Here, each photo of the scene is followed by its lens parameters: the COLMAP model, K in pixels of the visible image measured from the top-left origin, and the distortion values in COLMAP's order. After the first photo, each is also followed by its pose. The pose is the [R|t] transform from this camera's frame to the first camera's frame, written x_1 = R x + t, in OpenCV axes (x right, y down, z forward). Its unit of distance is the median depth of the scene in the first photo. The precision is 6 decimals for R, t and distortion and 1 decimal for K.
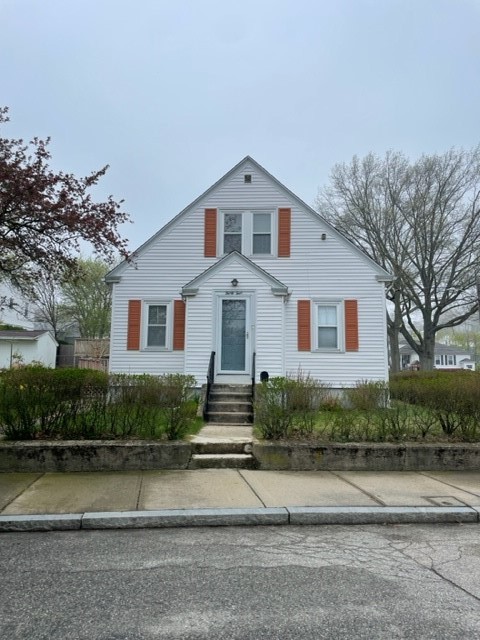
lens RADIAL K [[490.6, 0, 240.0], [0, 490.6, 320.0], [0, 0, 1]] dist [0.108877, -0.154171]
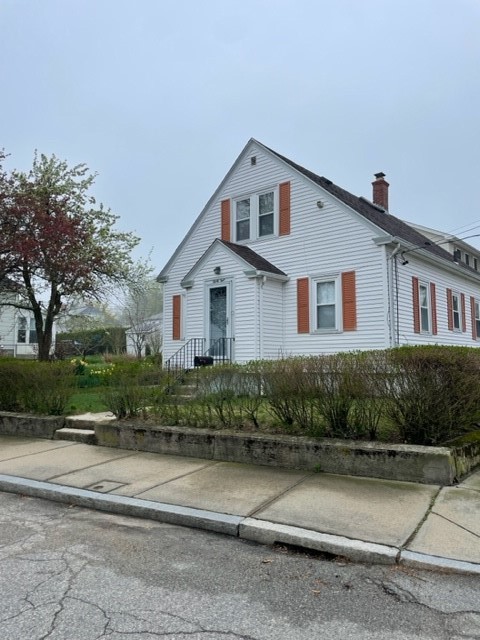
lens RADIAL K [[490.6, 0, 240.0], [0, 490.6, 320.0], [0, 0, 1]] dist [0.108877, -0.154171]
pose [[0.791081, -0.065314, -0.608214, 0.601204], [0.081154, 0.996700, -0.001478, 0.030059], [0.606304, -0.048189, 0.793772, 0.195446]]
